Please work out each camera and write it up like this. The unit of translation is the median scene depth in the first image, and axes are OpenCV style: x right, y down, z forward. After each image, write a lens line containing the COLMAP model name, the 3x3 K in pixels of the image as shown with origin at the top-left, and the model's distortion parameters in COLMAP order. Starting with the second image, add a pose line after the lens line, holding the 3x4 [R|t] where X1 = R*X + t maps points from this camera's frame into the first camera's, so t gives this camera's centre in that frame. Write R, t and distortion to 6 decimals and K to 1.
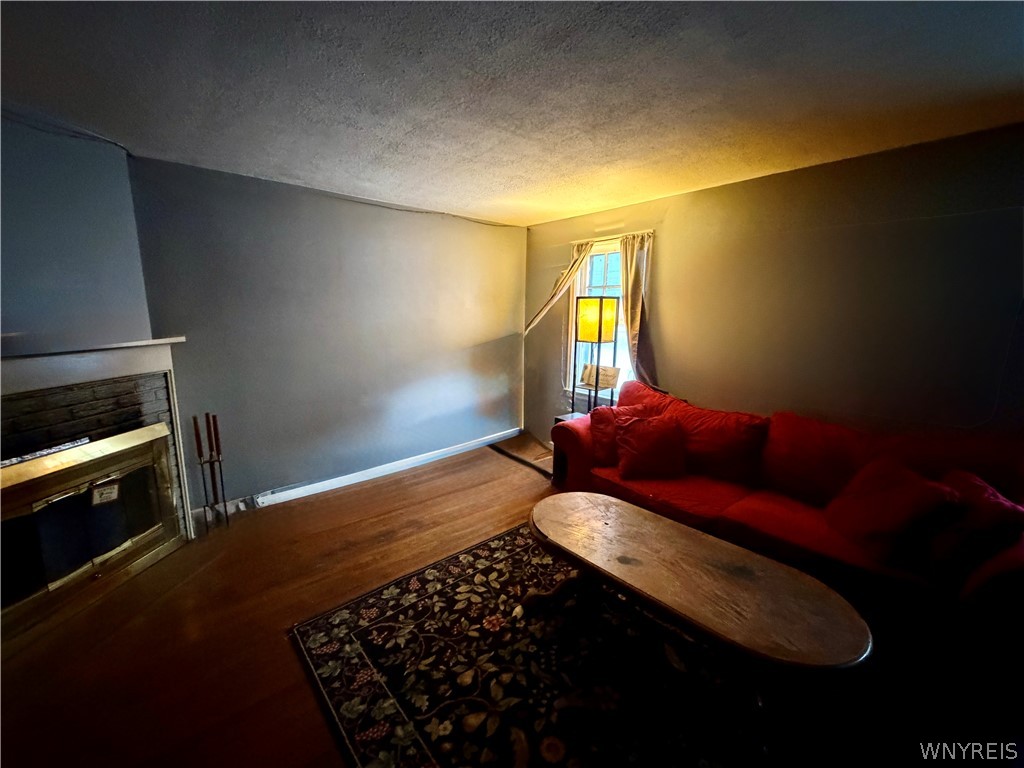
lens RADIAL K [[408.5, 0, 508.9], [0, 408.5, 383.1], [0, 0, 1]] dist [0.000257, -0.000340]
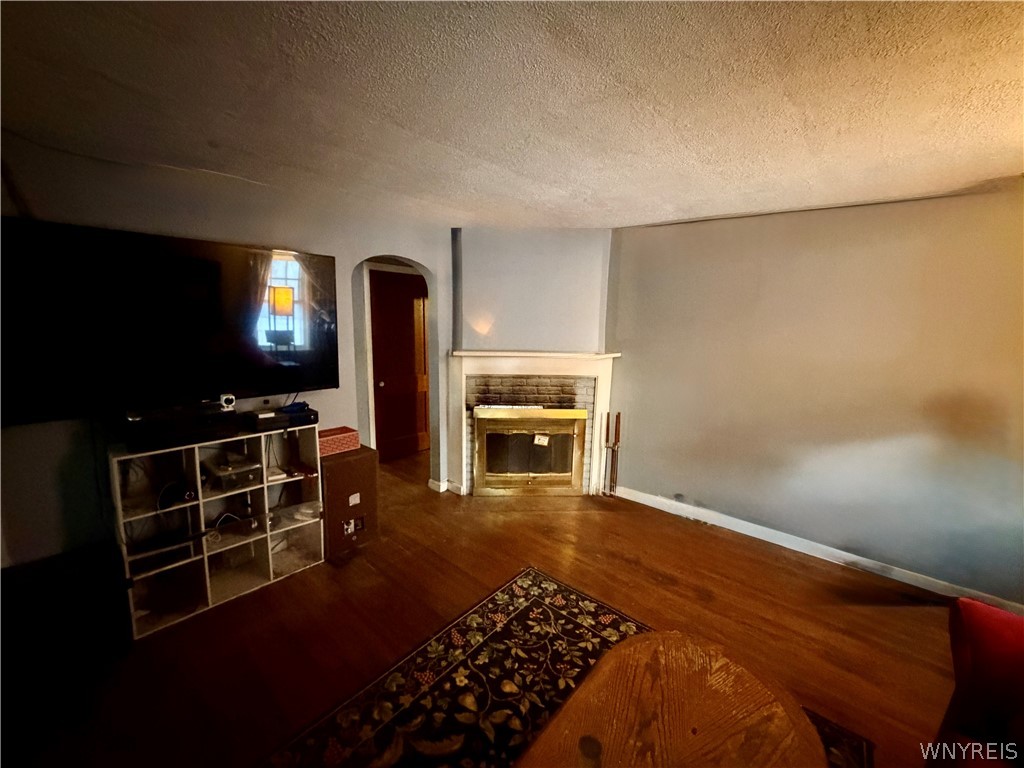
lens RADIAL K [[408.5, 0, 510.8], [0, 408.5, 382.8], [0, 0, 1]] dist [0.000257, -0.000340]
pose [[0.131176, 0.131193, -0.982640, 0.754361], [-0.191198, 0.975943, 0.104776, -0.138355], [0.972747, 0.174134, 0.153104, 0.647650]]
